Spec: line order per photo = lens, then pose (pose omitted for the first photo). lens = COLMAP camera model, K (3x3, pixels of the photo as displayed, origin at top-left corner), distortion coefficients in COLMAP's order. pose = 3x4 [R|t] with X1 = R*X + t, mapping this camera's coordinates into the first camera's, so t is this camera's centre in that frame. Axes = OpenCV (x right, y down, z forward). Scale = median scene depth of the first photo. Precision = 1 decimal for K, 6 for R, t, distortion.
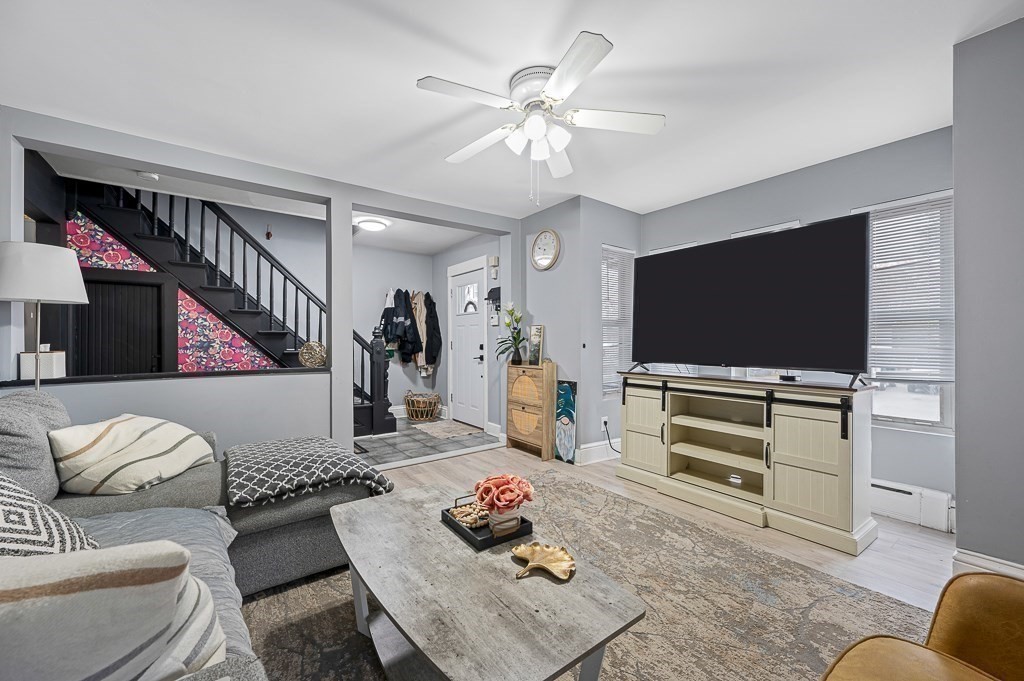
lens RADIAL K [[412.2, 0, 516.9], [0, 412.2, 339.3], [0, 0, 1]] dist [-0.000002, -0.000157]
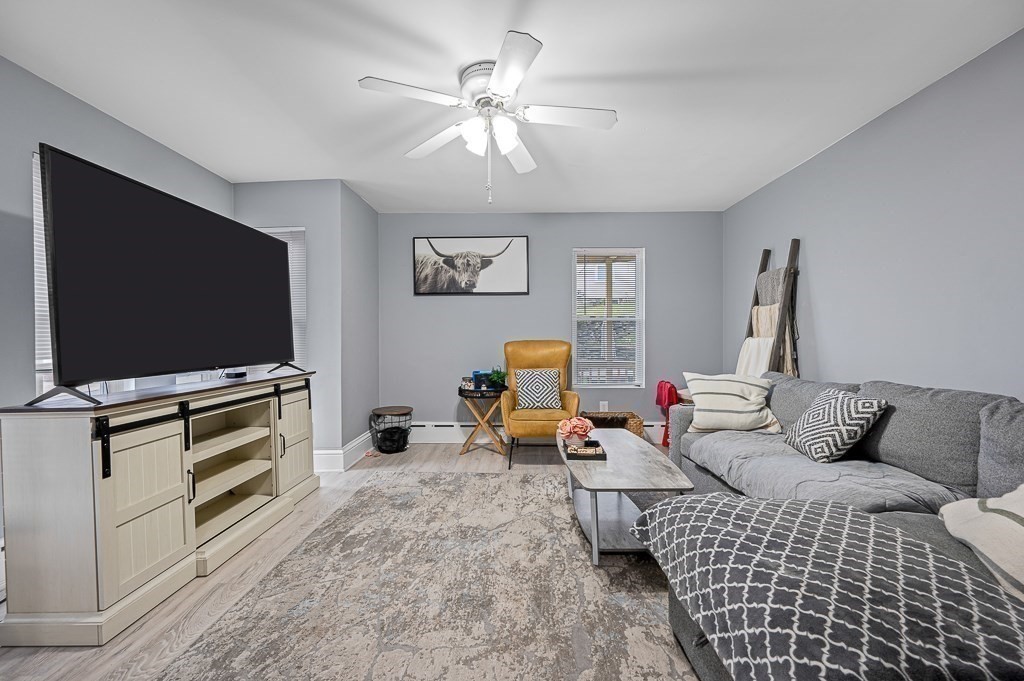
lens RADIAL K [[412.2, 0, 516.9], [0, 412.2, 339.3], [0, 0, 1]] dist [-0.000002, -0.000157]
pose [[-0.789617, 0.005628, 0.613574, -0.391469], [0.007909, 0.999968, 0.001006, 0.009715], [-0.613548, 0.005647, -0.789637, 1.112552]]
